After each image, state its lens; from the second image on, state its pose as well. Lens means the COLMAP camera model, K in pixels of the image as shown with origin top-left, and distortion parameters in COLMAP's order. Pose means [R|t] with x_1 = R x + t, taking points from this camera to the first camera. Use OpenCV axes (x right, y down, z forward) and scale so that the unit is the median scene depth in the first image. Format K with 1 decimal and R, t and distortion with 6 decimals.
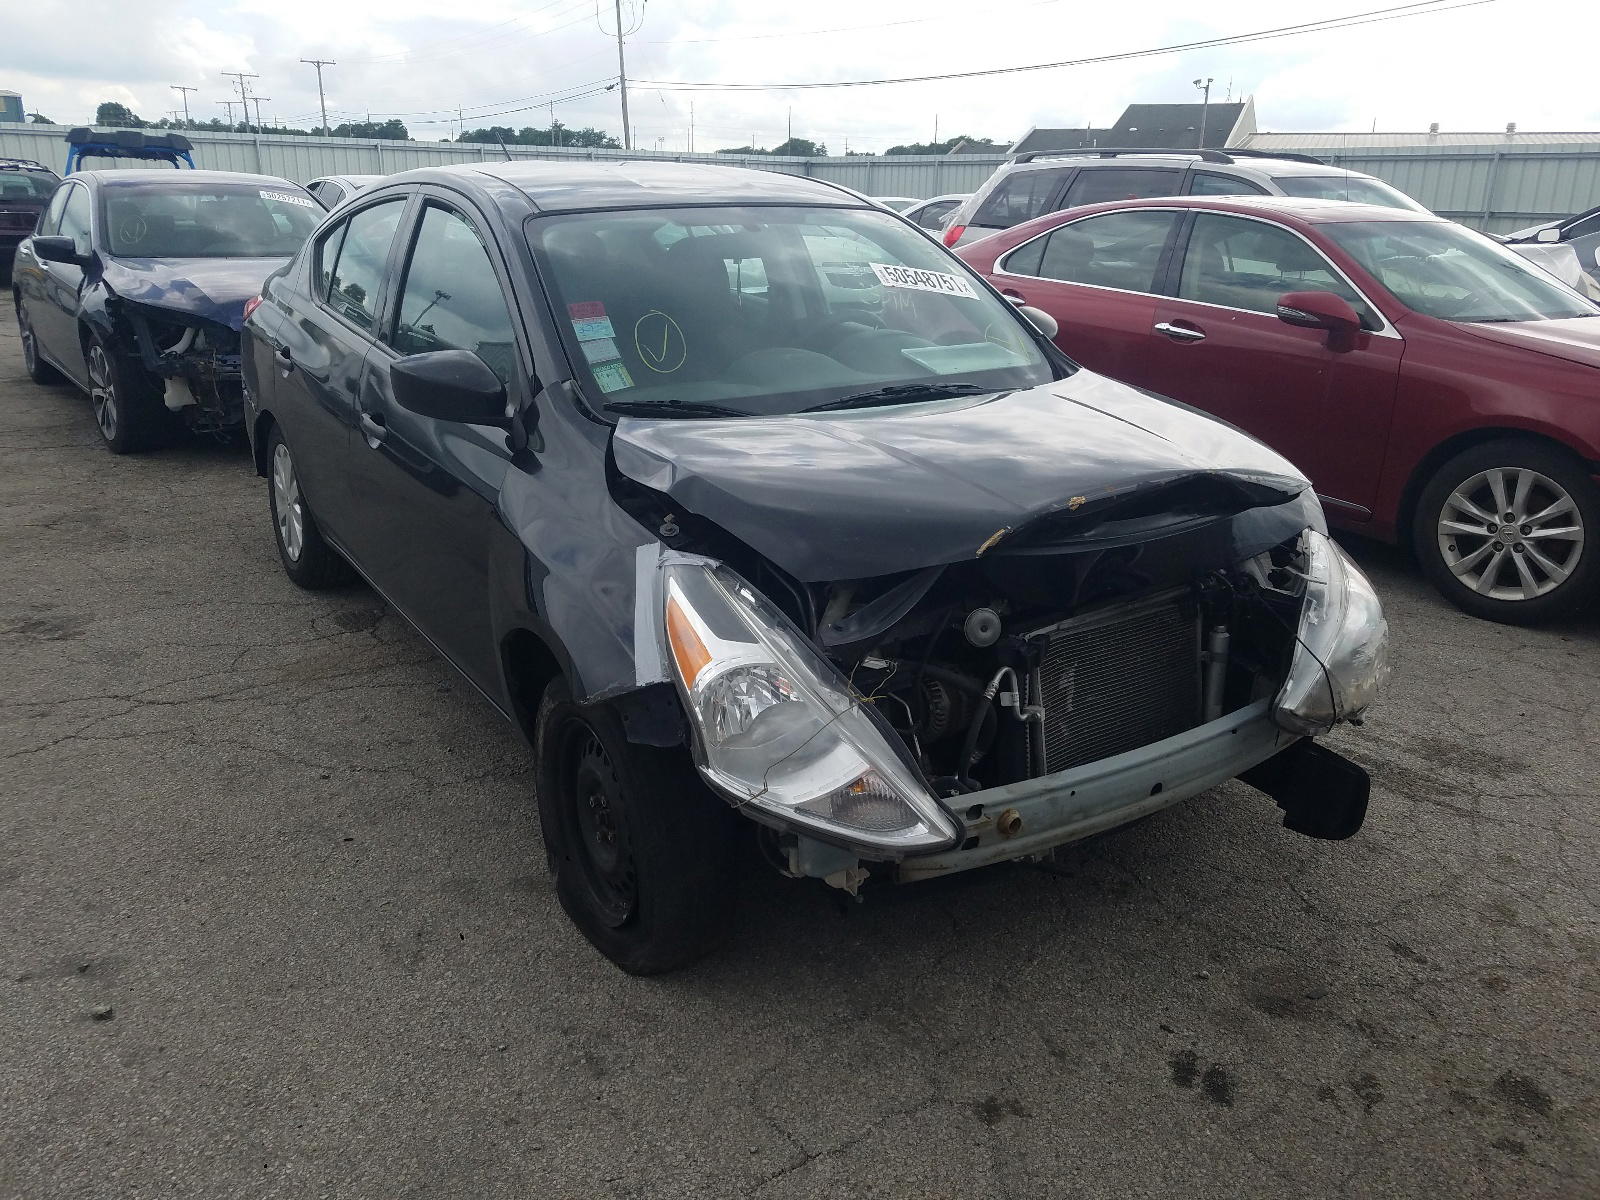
lens RADIAL K [[1275.0, 0, 797.7], [0, 1275.0, 592.2], [0, 0, 1]] dist [-0.013894, 0.018530]
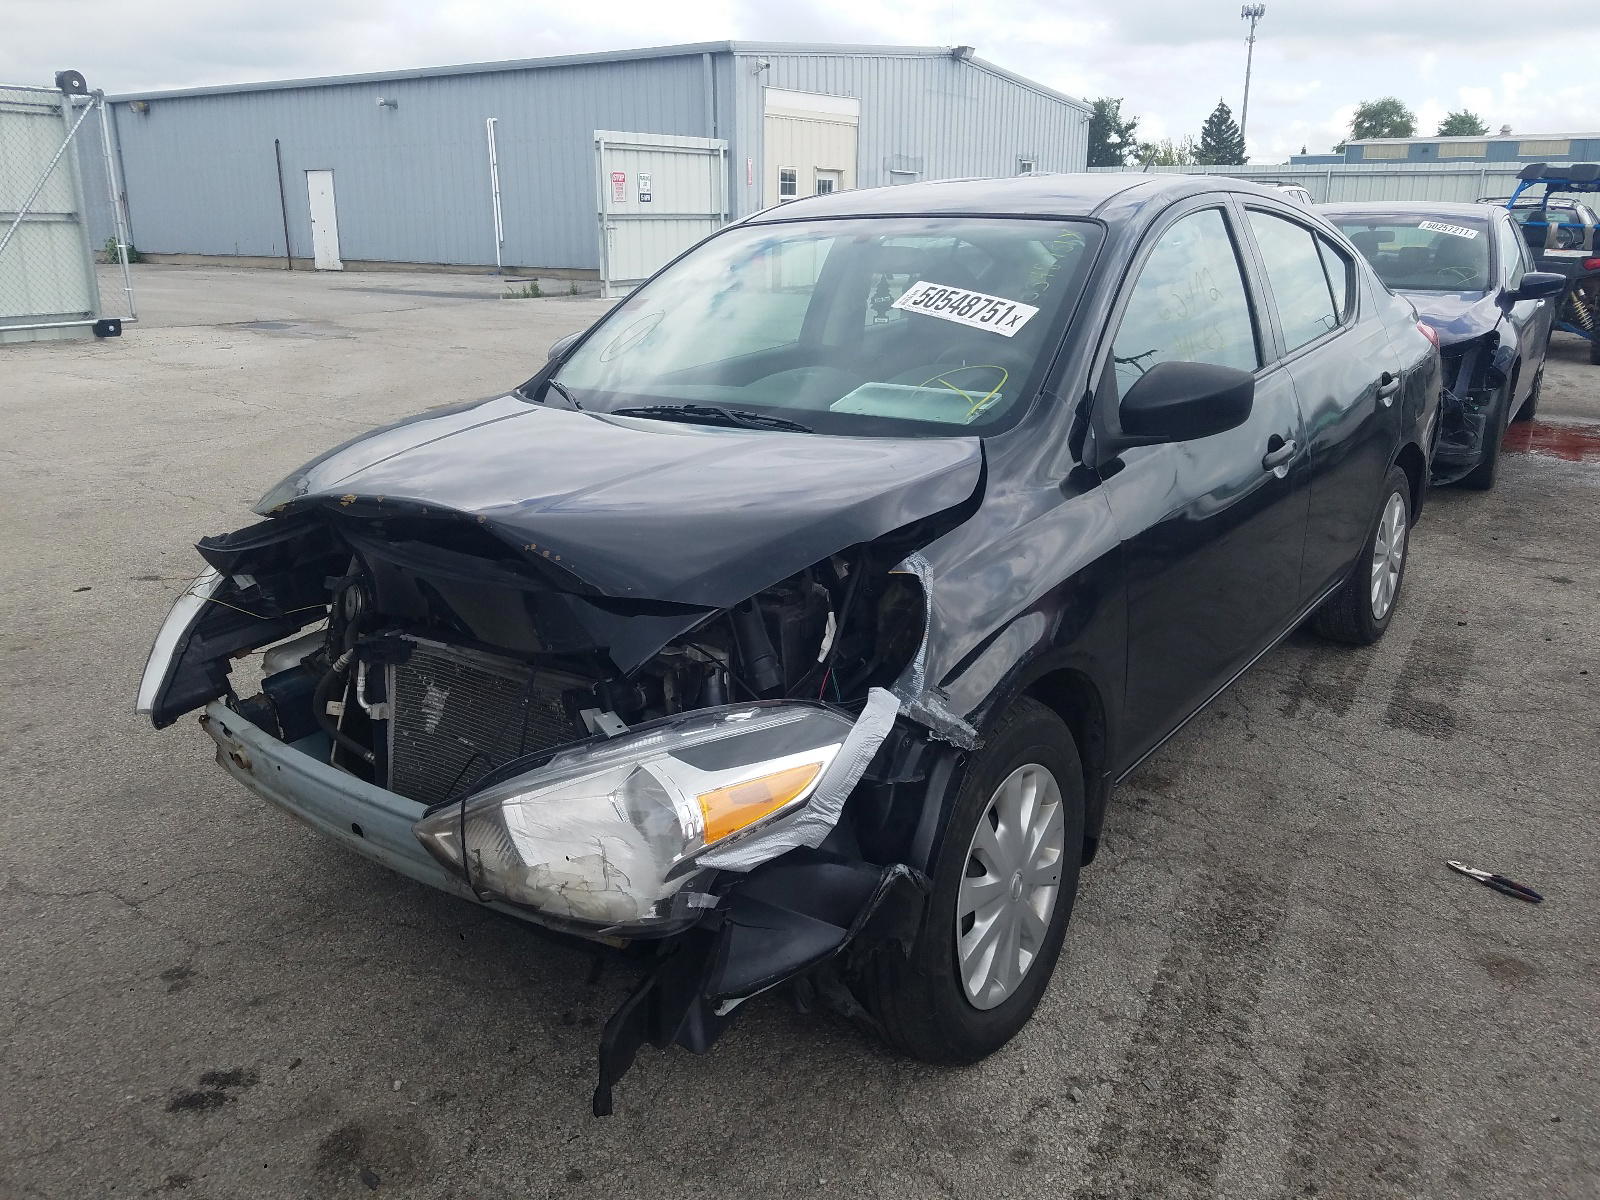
lens RADIAL K [[1275.0, 0, 802.6], [0, 1275.0, 597.6], [0, 0, 1]] dist [-0.013894, 0.018530]
pose [[0.316389, 0.256382, -0.913327, 1.164465], [-0.282888, 0.944480, 0.167131, -0.245018], [0.905468, 0.205490, 0.371351, 0.903126]]
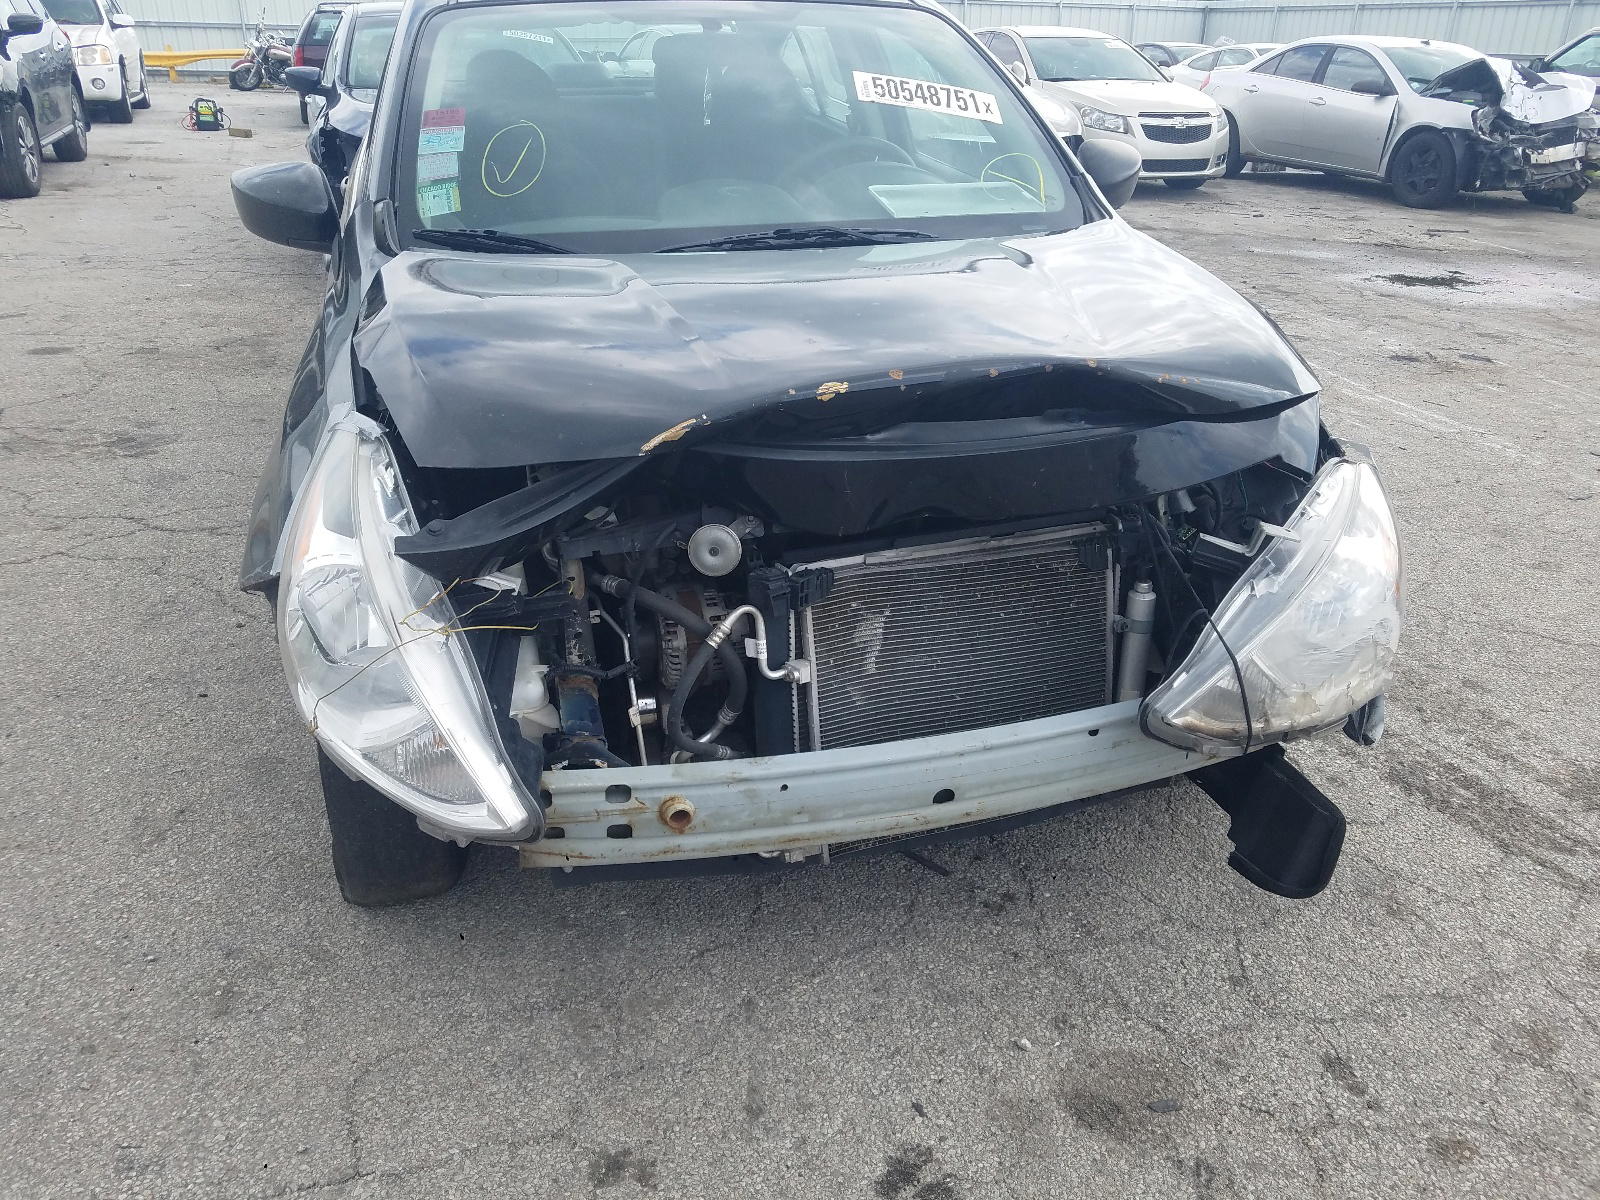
lens RADIAL K [[1275.0, 0, 796.6], [0, 1275.0, 600.9], [0, 0, 1]] dist [-0.013894, 0.018530]
pose [[0.952895, 0.123751, -0.276907, 0.384796], [-0.093216, 0.988279, 0.120891, -0.036164], [0.288622, -0.089384, 0.953262, 0.285593]]
